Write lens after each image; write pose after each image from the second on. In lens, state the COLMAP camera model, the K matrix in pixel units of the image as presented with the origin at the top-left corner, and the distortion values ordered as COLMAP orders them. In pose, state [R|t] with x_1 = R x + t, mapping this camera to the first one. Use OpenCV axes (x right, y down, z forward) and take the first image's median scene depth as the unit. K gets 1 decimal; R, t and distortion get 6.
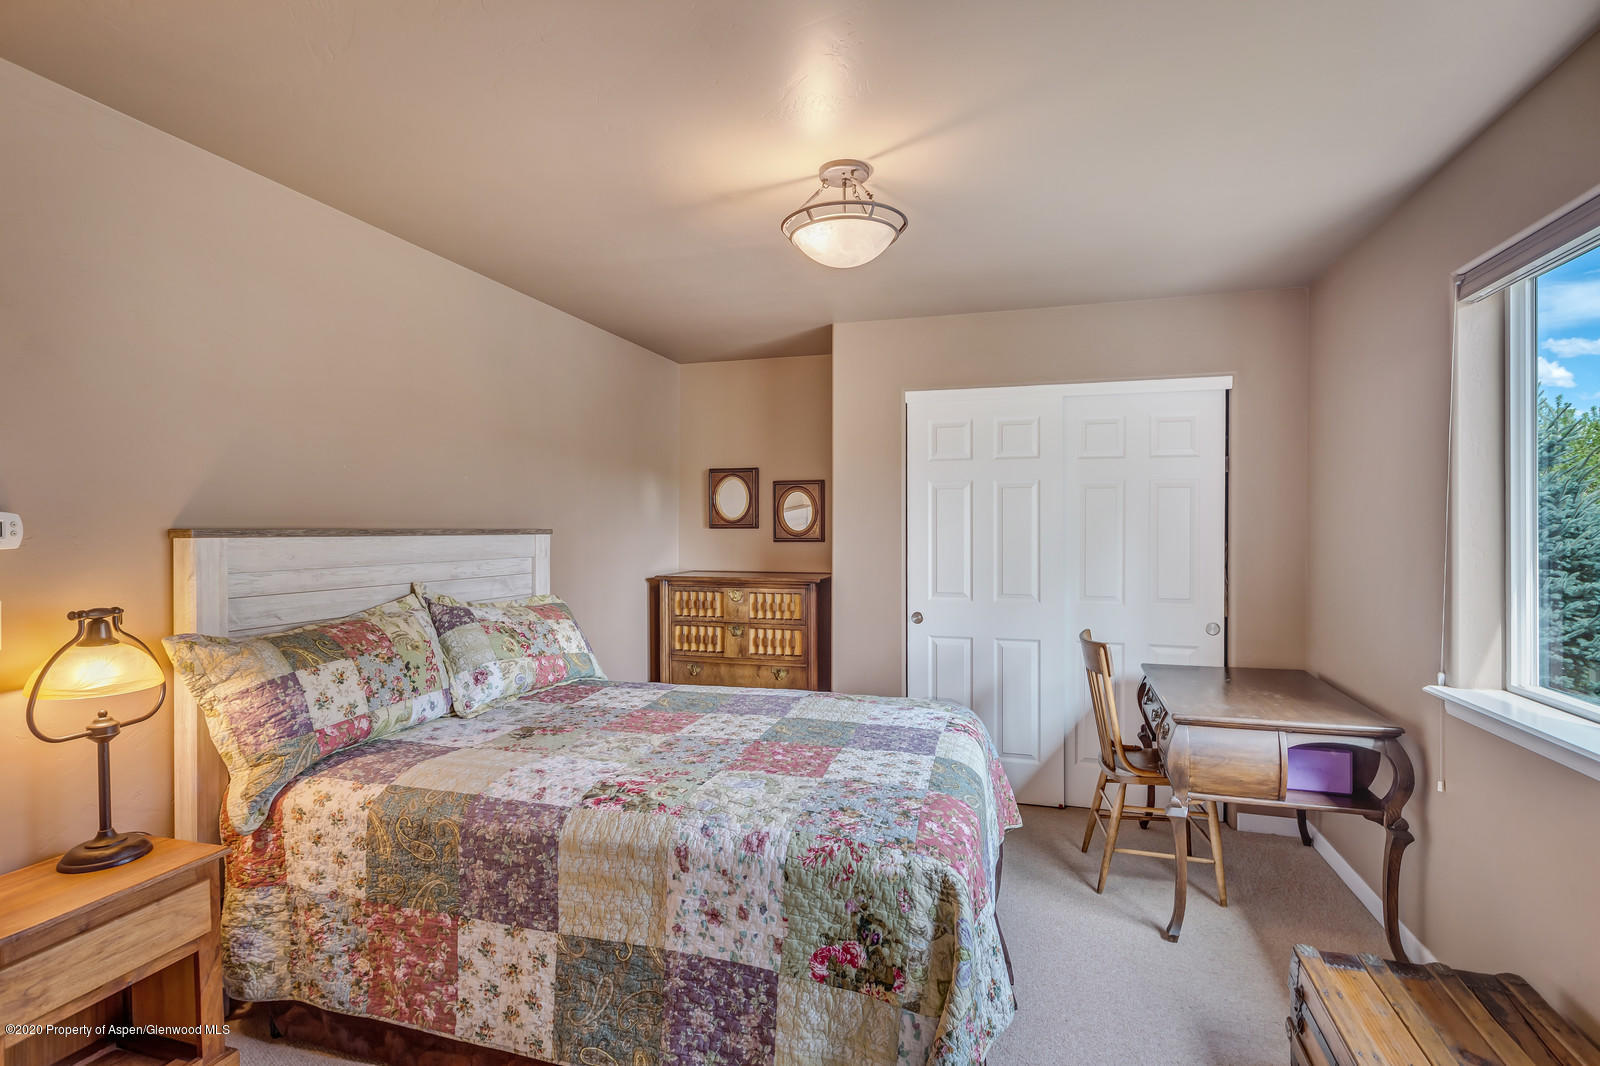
lens RADIAL K [[789.5, 0, 801.1], [0, 789.5, 531.6], [0, 0, 1]] dist [0.006894, 0.000603]
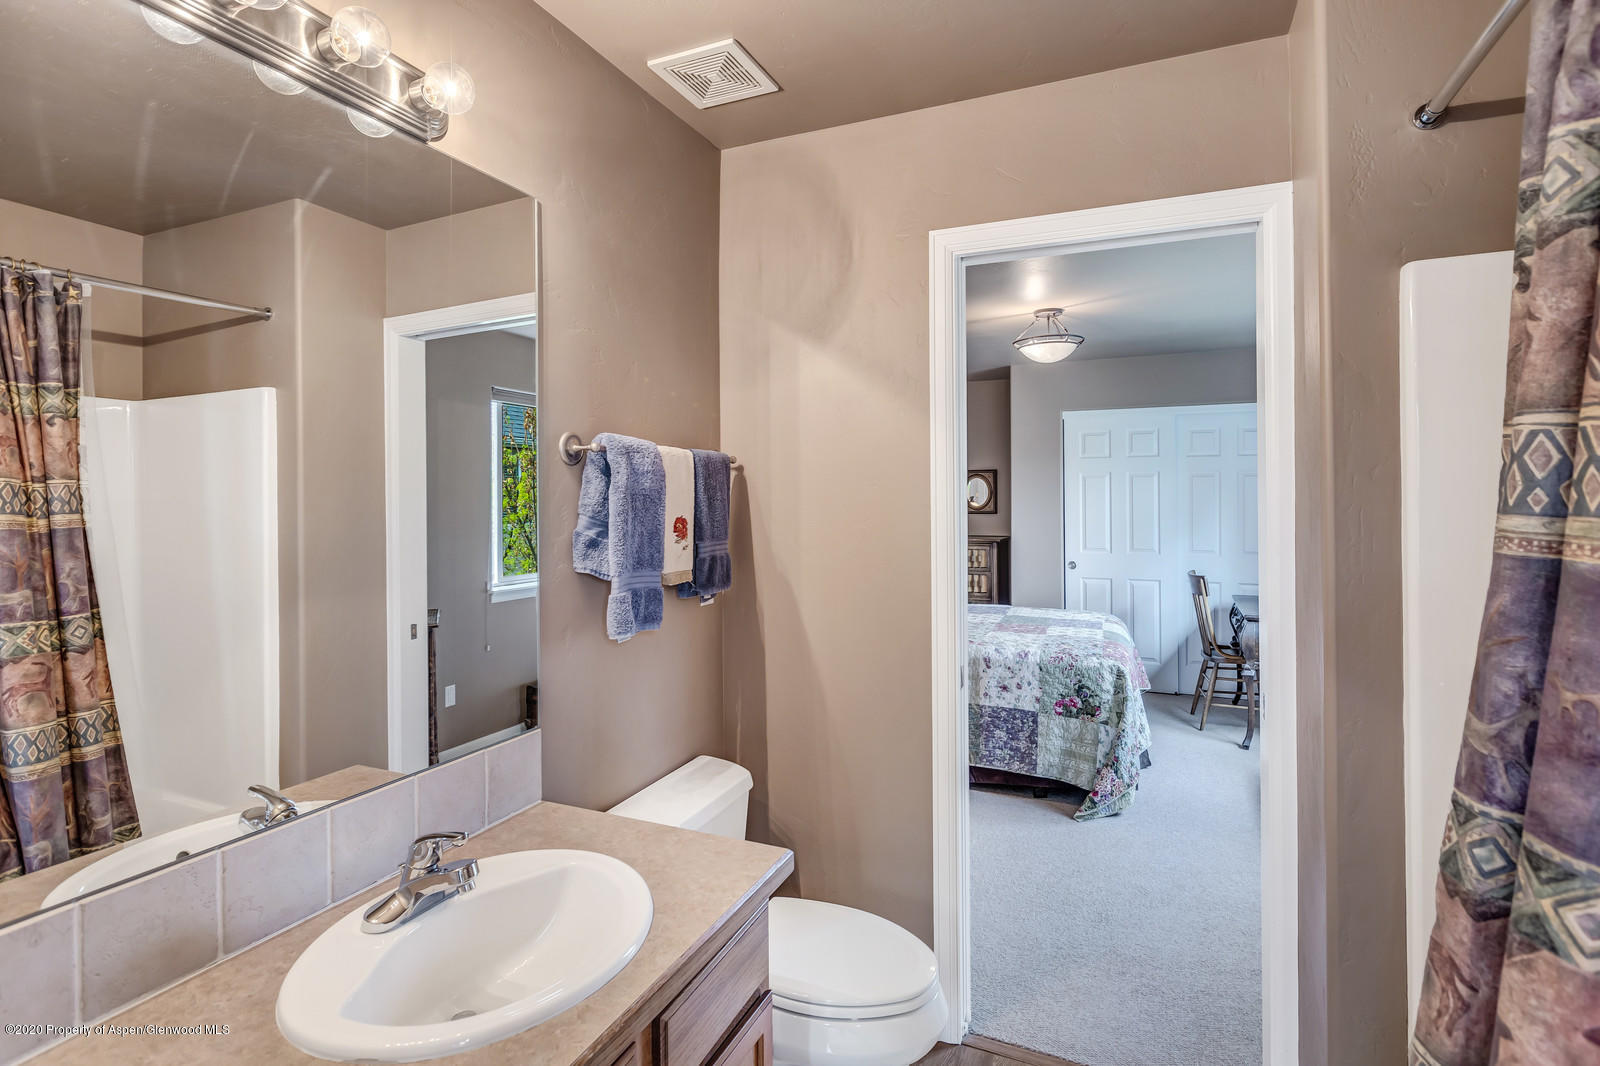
lens RADIAL K [[789.5, 0, 796.1], [0, 789.5, 496.3], [0, 0, 1]] dist [0.006894, 0.000603]
pose [[0.991425, -0.005733, -0.130548, -0.387131], [0.004487, 0.999942, -0.009840, -0.015892], [0.130597, 0.009169, 0.991393, -1.202371]]
